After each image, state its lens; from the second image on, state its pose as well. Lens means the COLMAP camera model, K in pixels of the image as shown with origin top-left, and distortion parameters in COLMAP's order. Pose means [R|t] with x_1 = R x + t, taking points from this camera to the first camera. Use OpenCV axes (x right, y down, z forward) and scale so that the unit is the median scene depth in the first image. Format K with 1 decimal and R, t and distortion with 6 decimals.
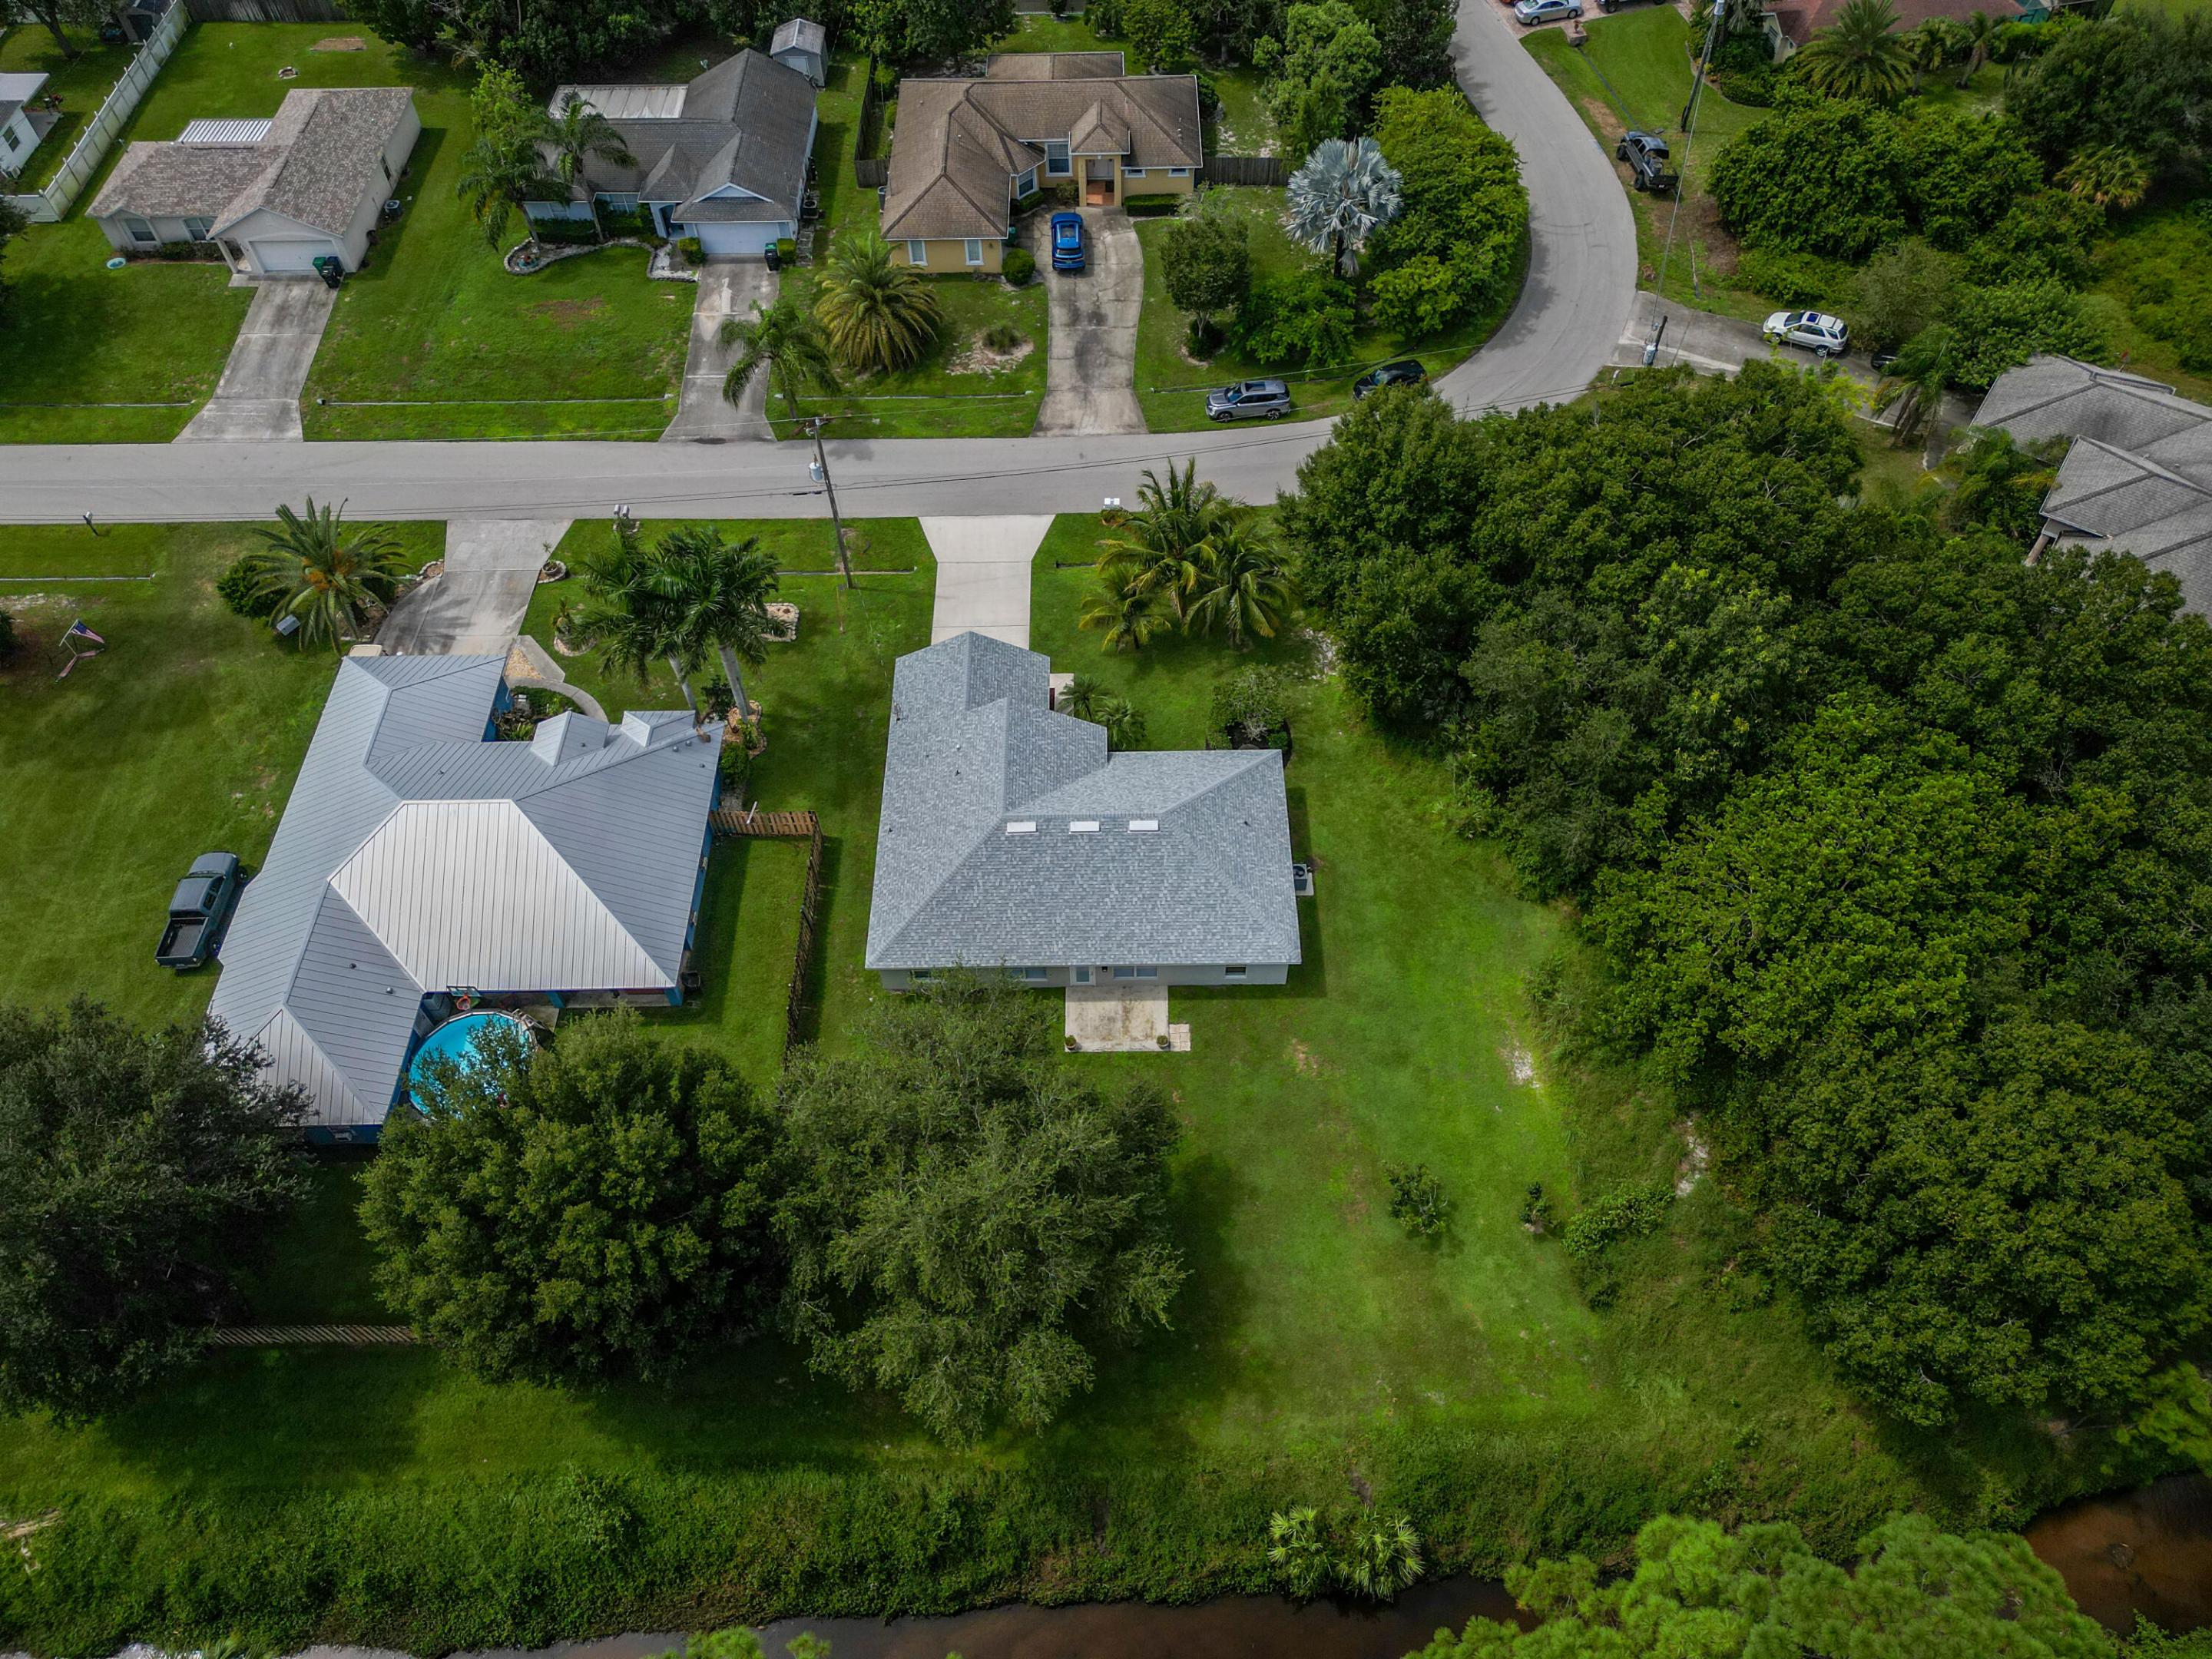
lens RADIAL K [[1558.9, 0, 1112.6], [0, 1558.9, 838.6], [0, 0, 1]] dist [0.037718, -0.034298]
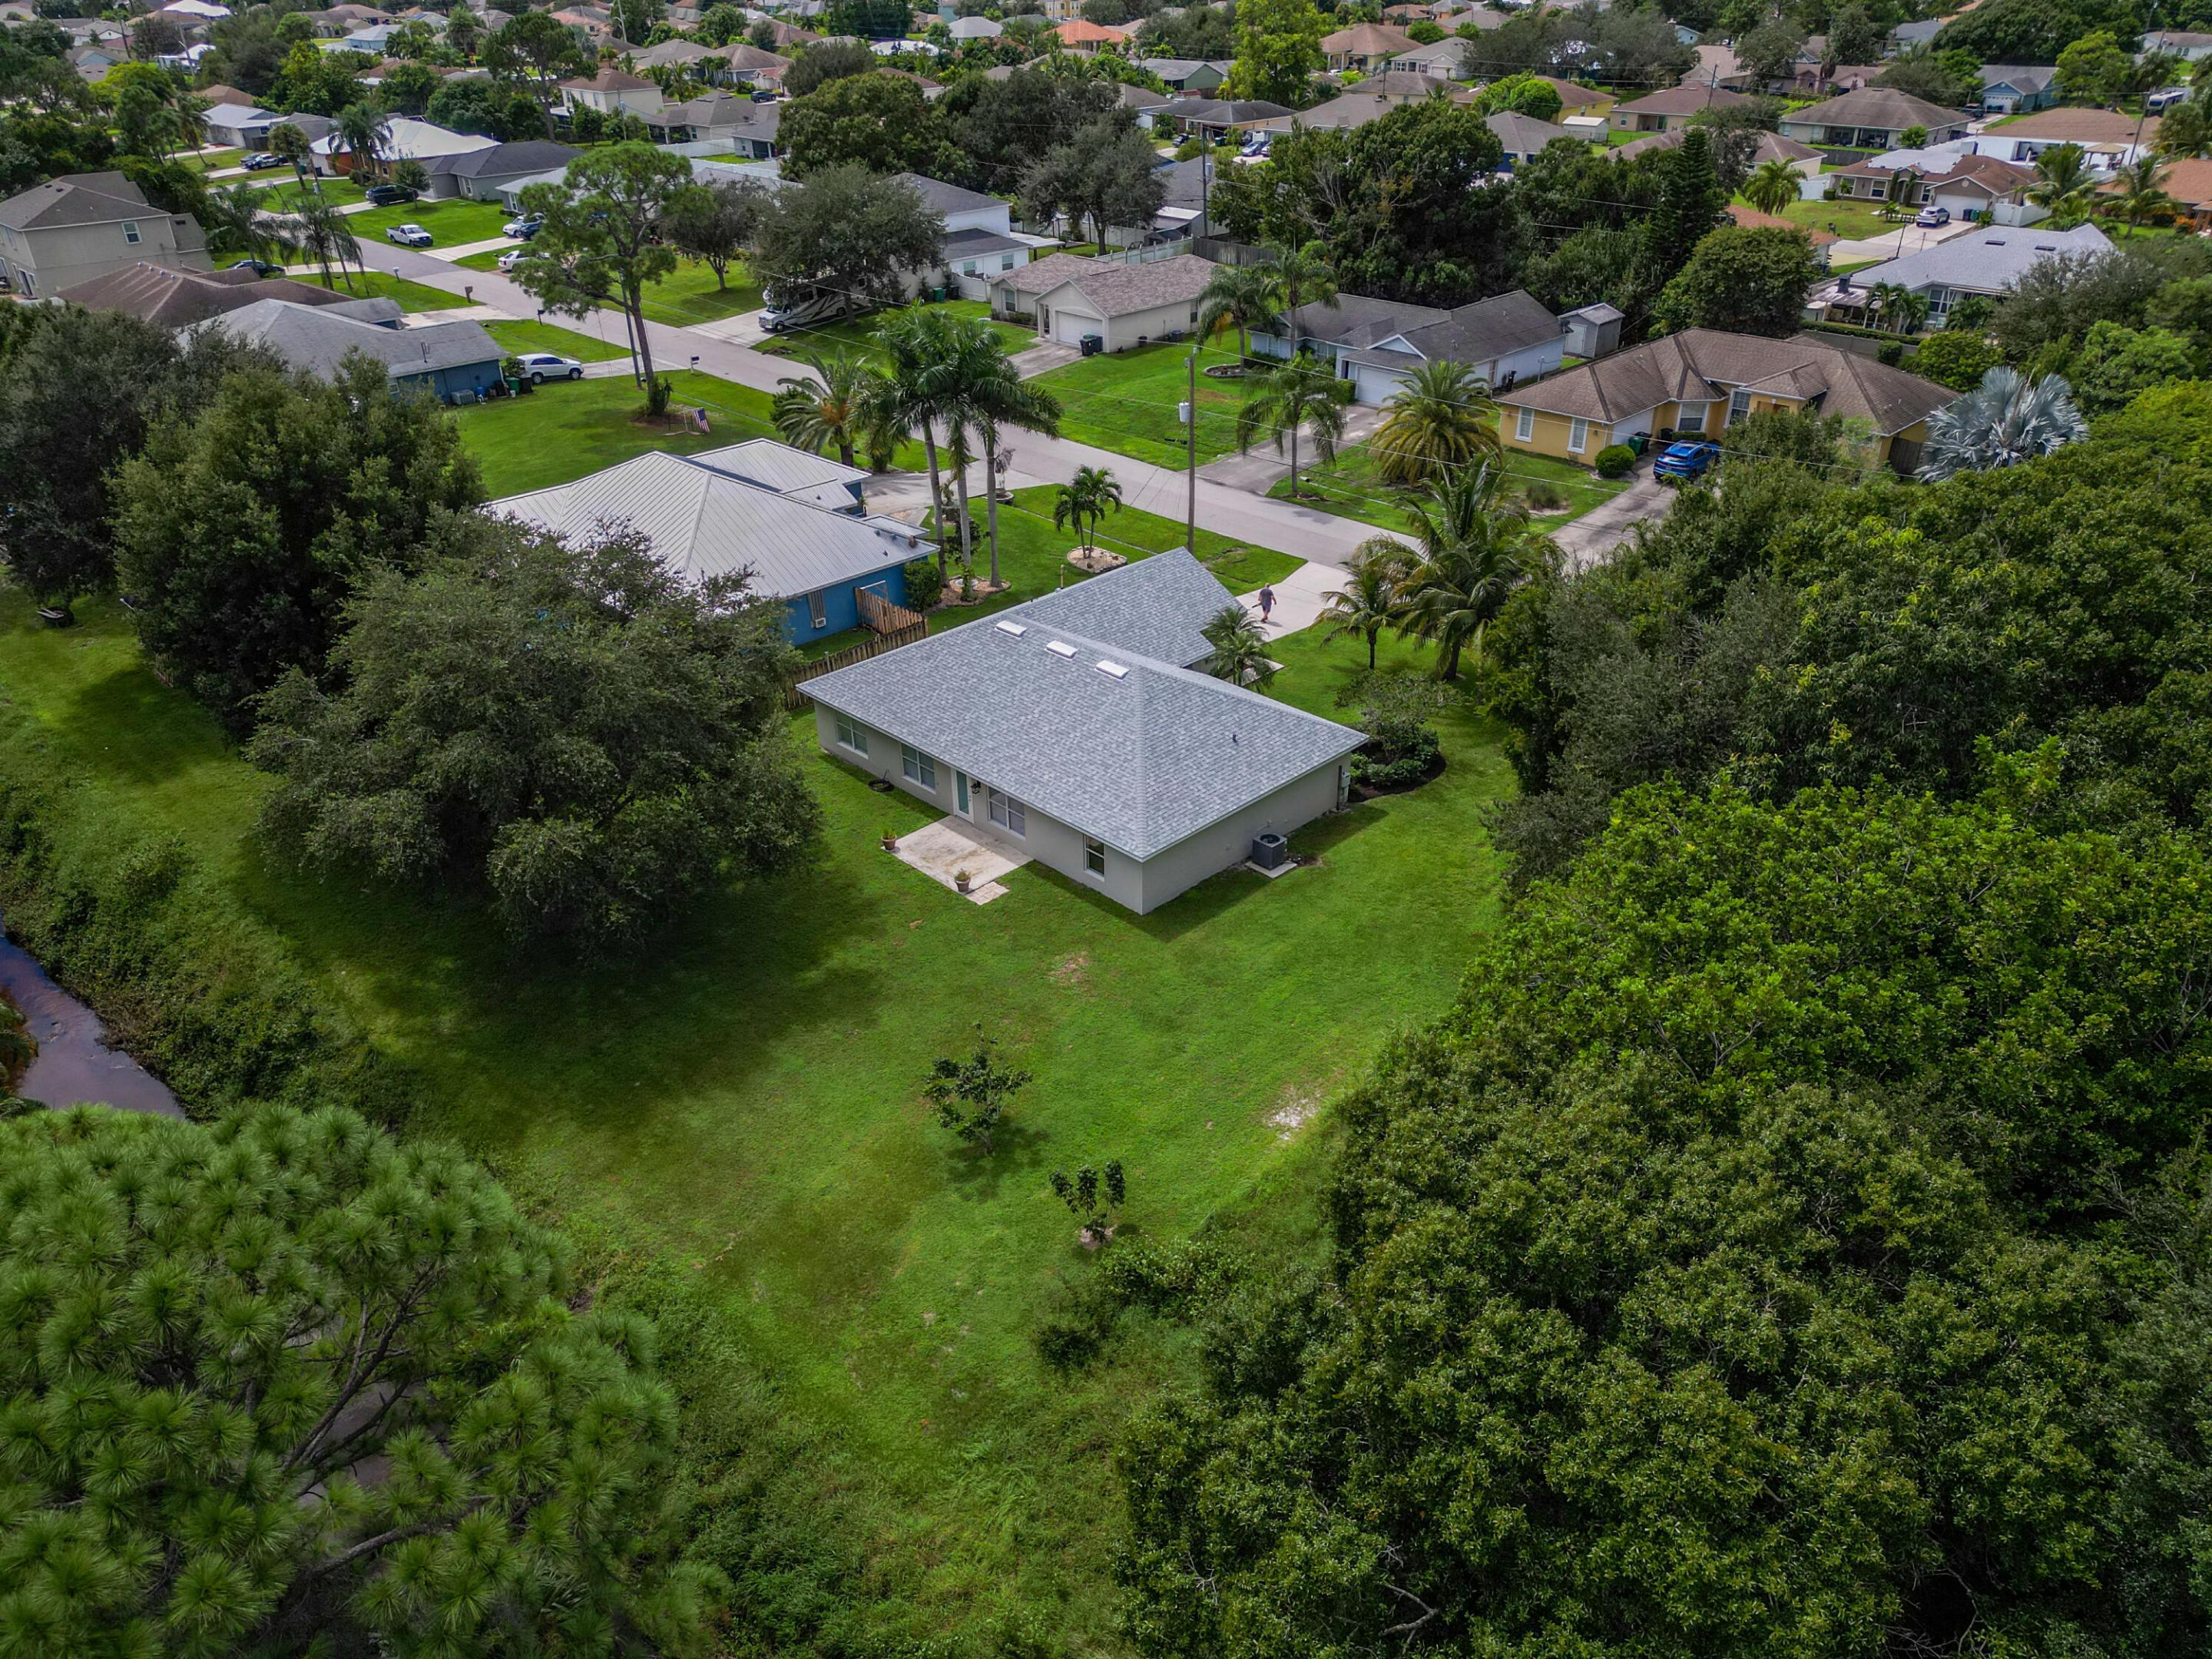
lens RADIAL K [[1558.9, 0, 1101.5], [0, 1558.9, 833.2], [0, 0, 1]] dist [0.037718, -0.034298]
pose [[0.696055, 0.365971, -0.617716, 0.484226], [-0.580625, 0.793005, -0.184438, 0.188226], [0.422353, 0.487040, 0.764467, 0.368011]]
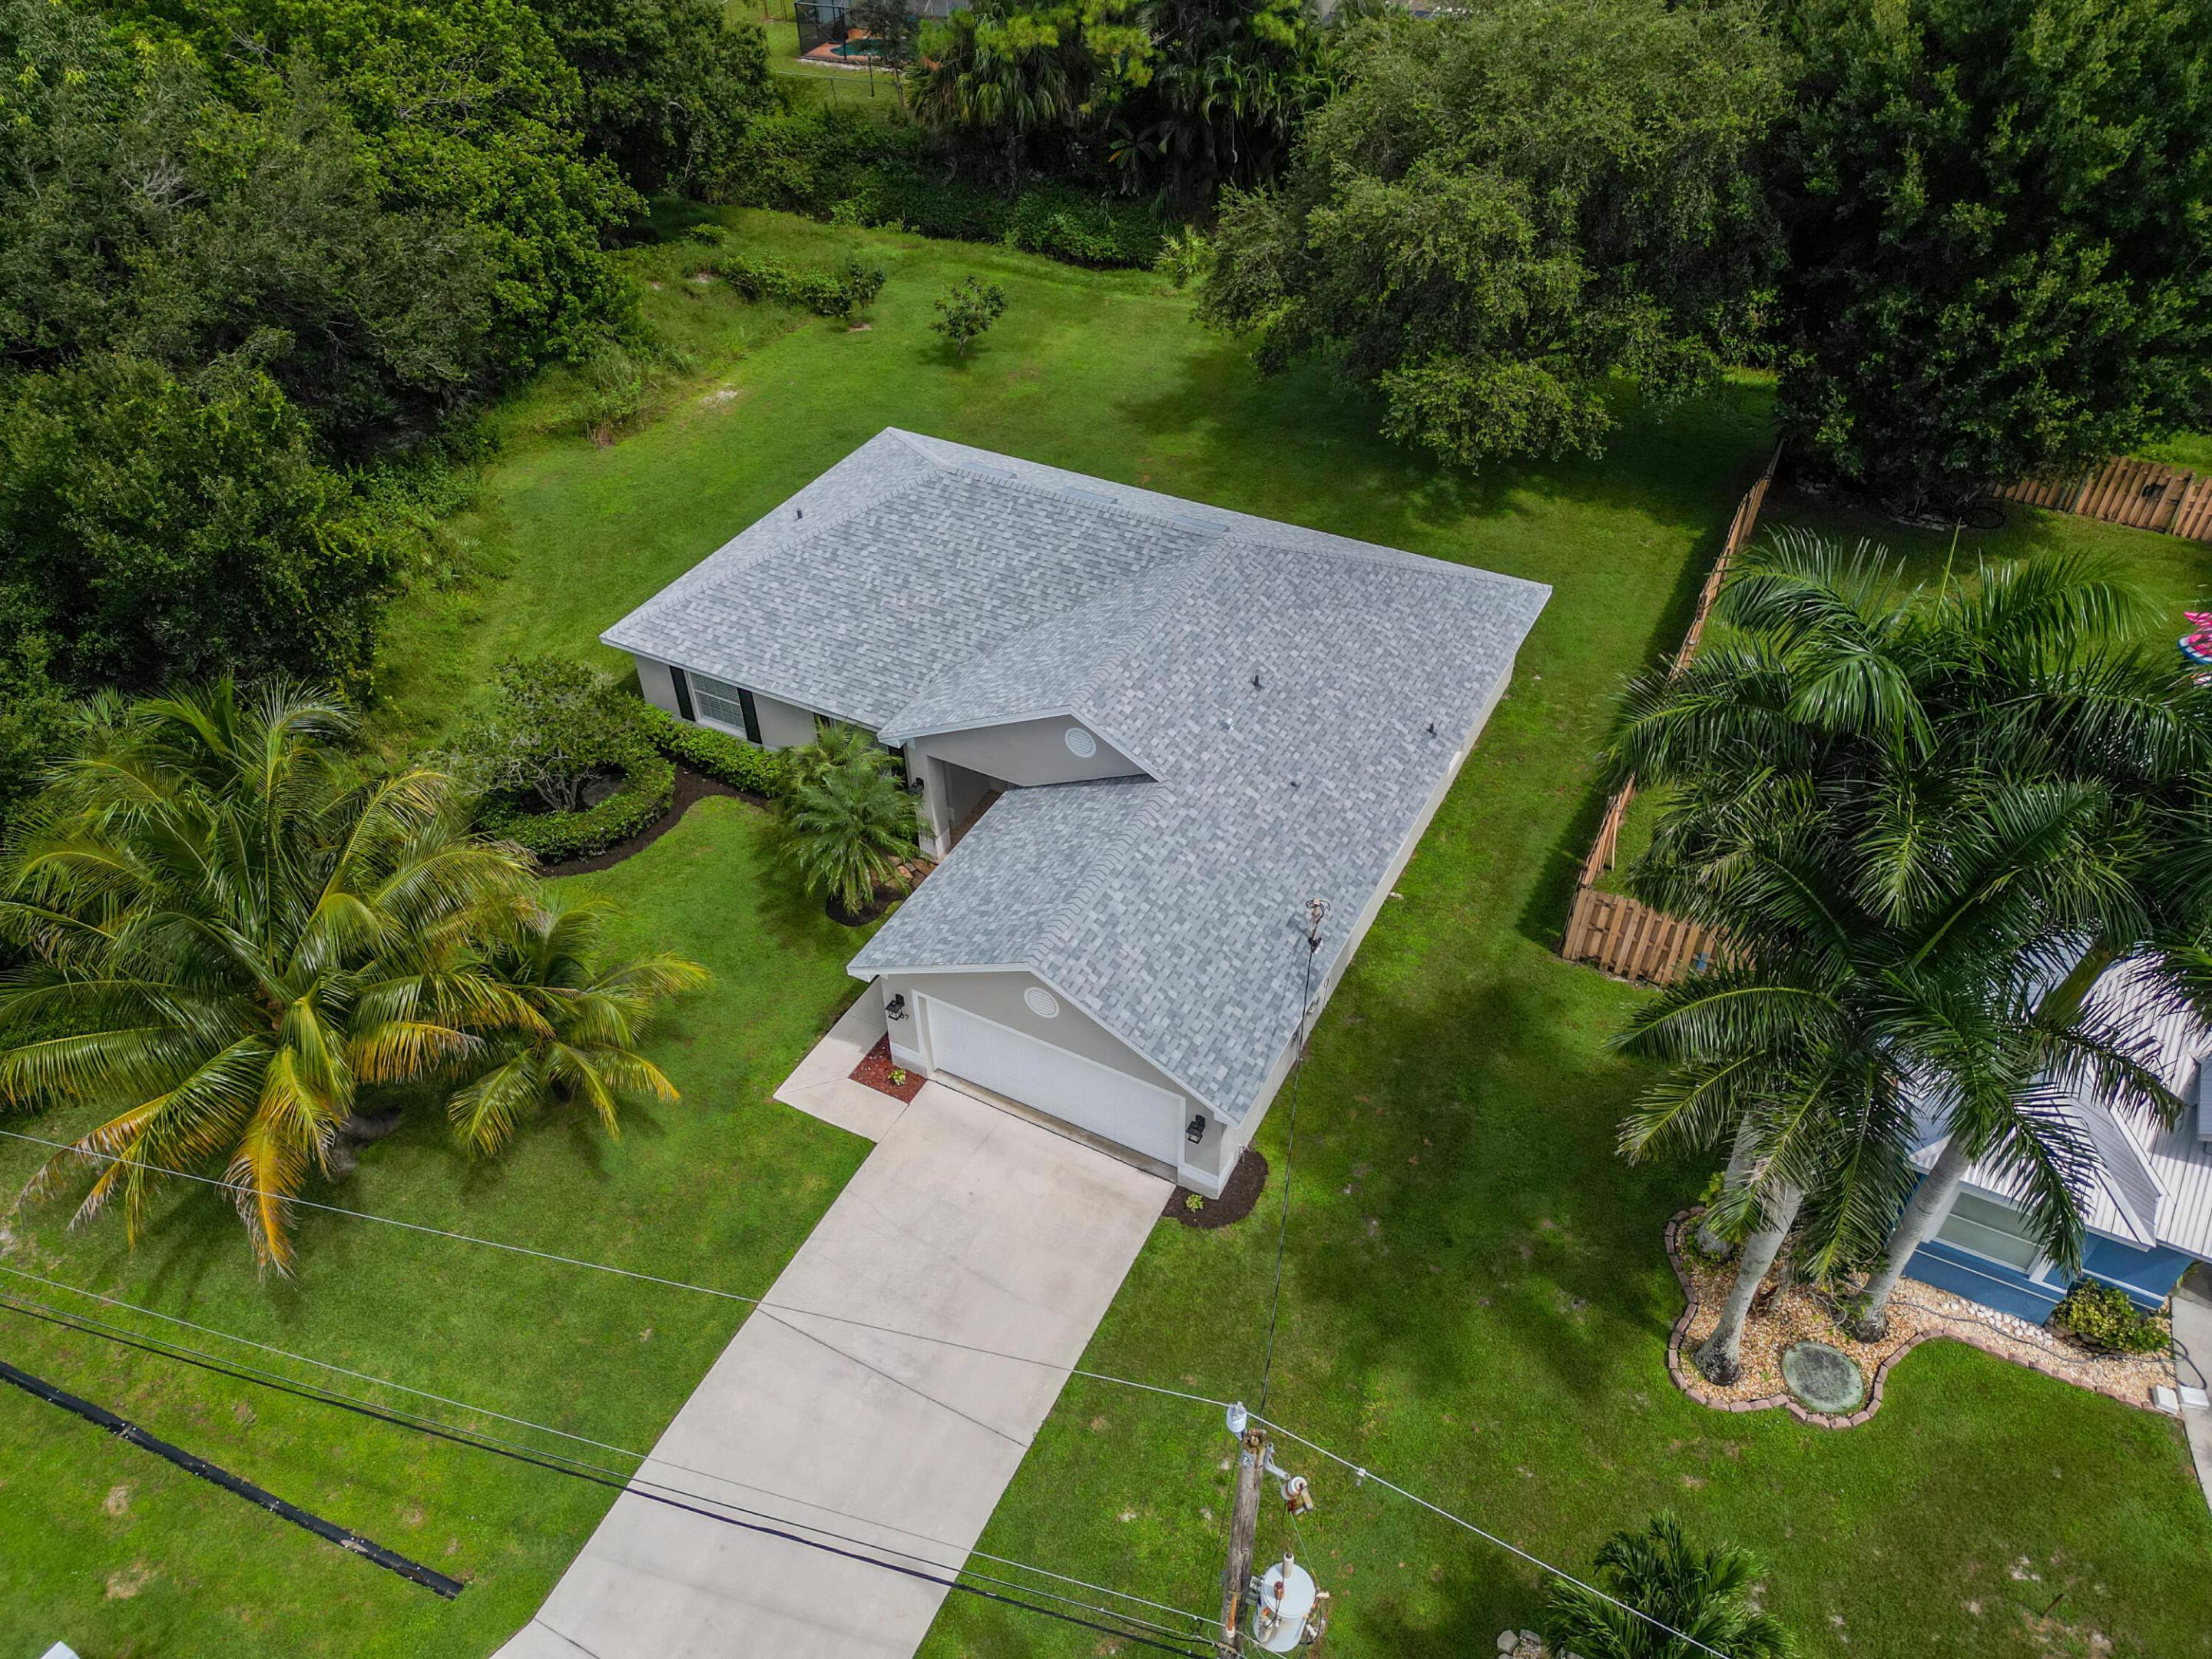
lens RADIAL K [[1558.9, 0, 1120.7], [0, 1558.9, 832.2], [0, 0, 1]] dist [0.037718, -0.034298]
pose [[-0.883596, -0.290658, 0.367118, -0.219026], [0.389011, -0.019272, 0.921032, -0.422105], [-0.260630, 0.956633, 0.130097, 0.914124]]
